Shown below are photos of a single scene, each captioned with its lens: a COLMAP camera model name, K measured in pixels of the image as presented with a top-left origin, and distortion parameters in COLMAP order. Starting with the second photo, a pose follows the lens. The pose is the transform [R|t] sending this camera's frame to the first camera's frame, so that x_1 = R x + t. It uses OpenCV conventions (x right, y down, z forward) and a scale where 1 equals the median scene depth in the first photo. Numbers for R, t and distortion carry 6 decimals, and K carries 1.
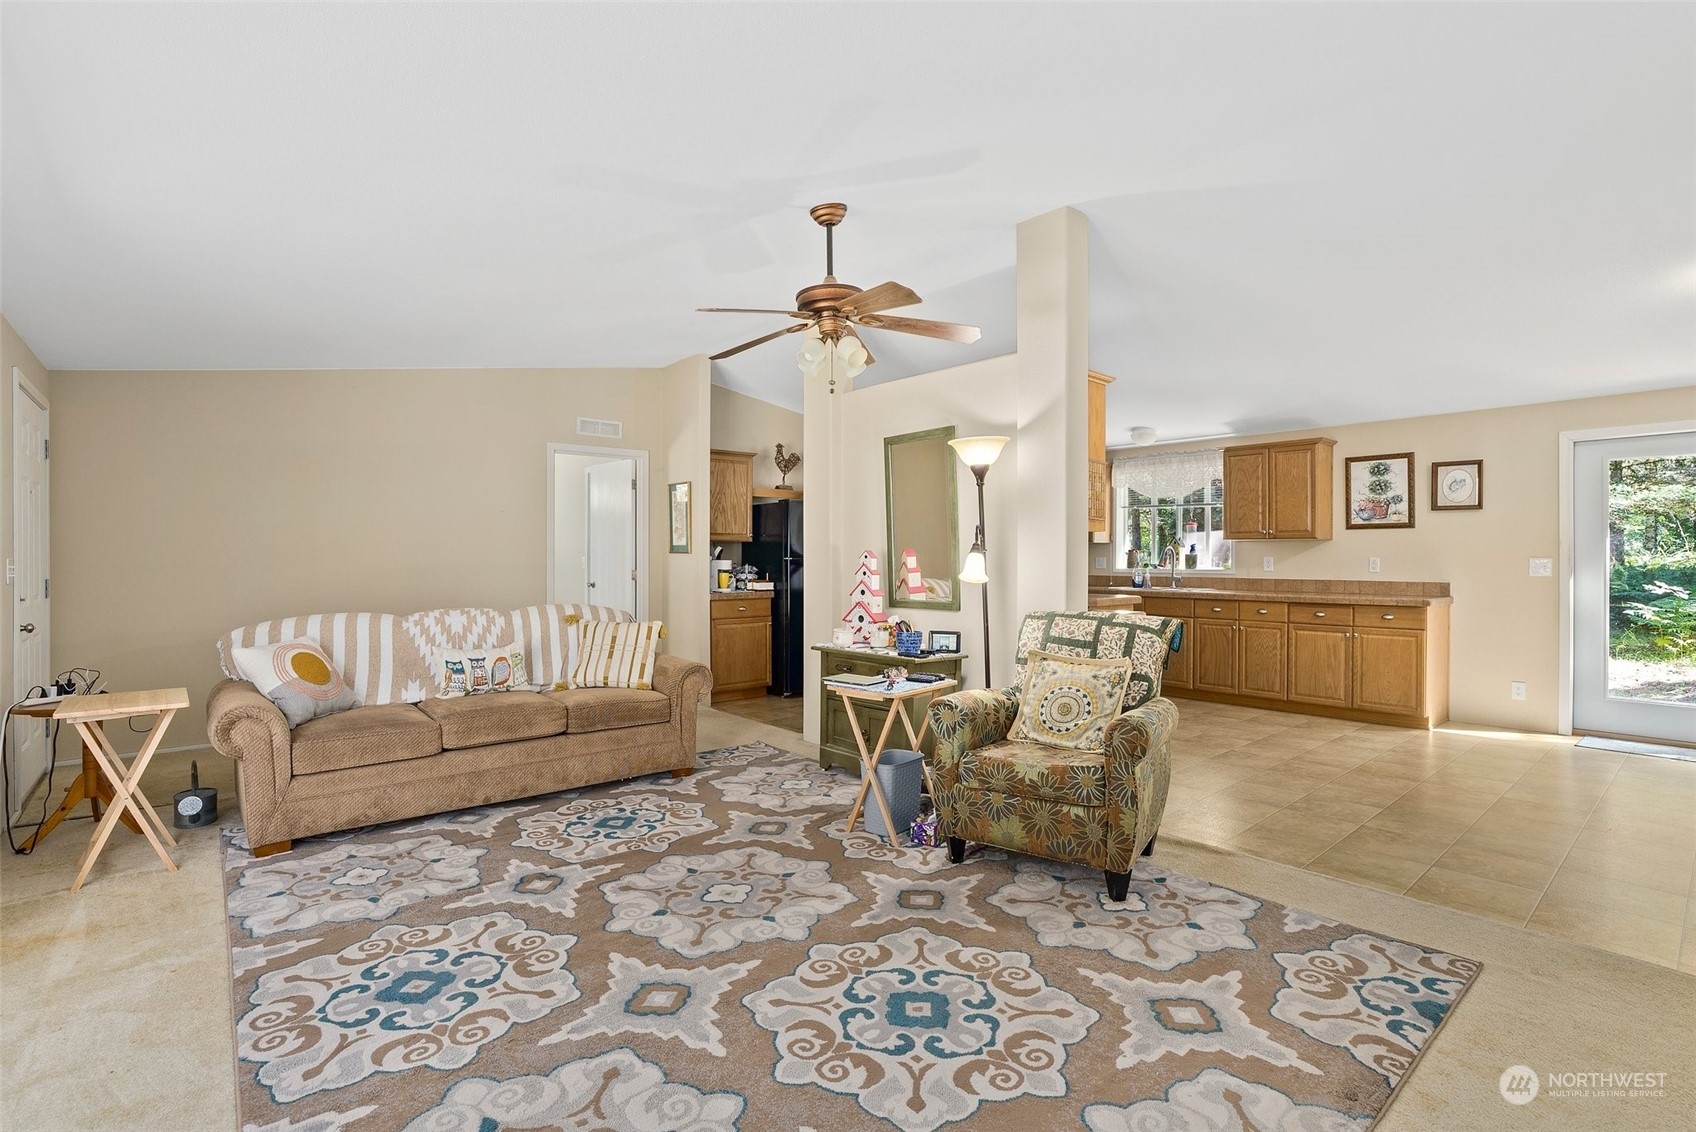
lens RADIAL K [[790.1, 0, 848.0], [0, 790.1, 566.0], [0, 0, 1]] dist [-0.060466, 0.028429]
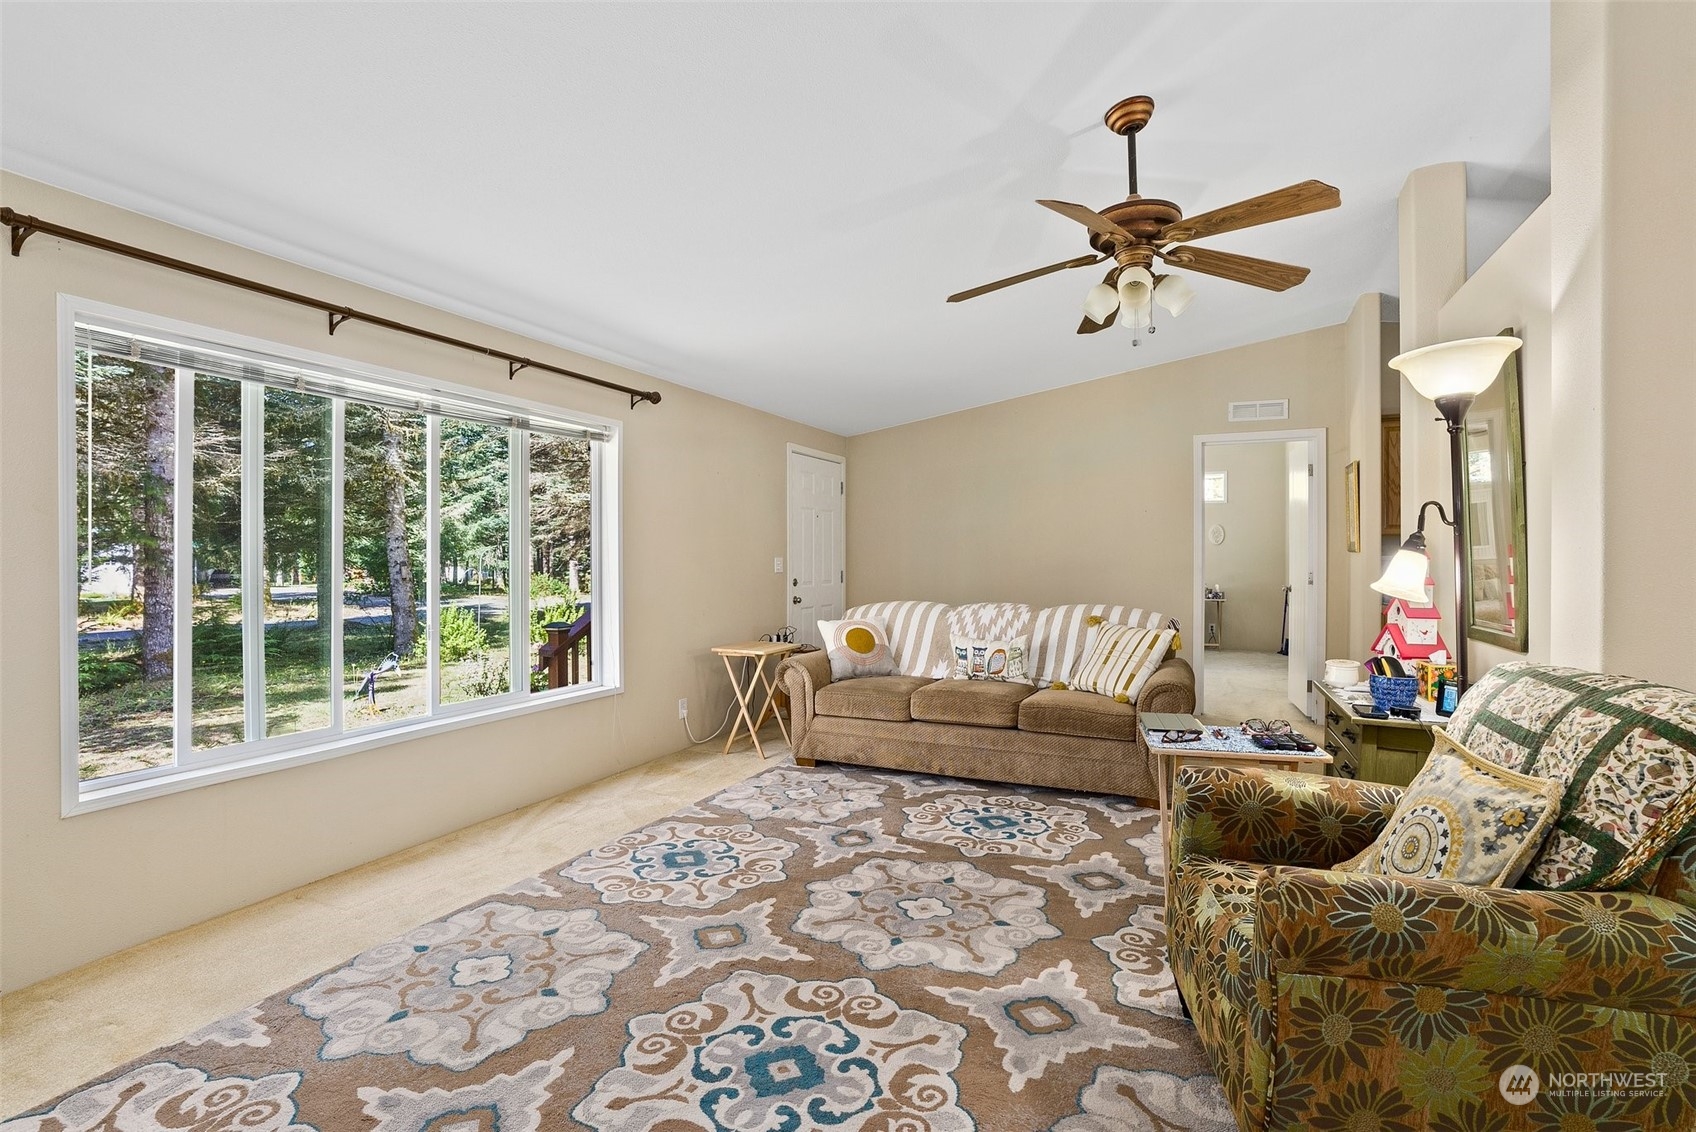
lens RADIAL K [[790.1, 0, 848.0], [0, 790.1, 566.0], [0, 0, 1]] dist [-0.060466, 0.028429]
pose [[0.420273, 0.010557, -0.907336, 0.607446], [-0.009202, 0.999930, 0.007373, -0.006485], [0.907351, 0.005250, 0.420341, 0.460849]]
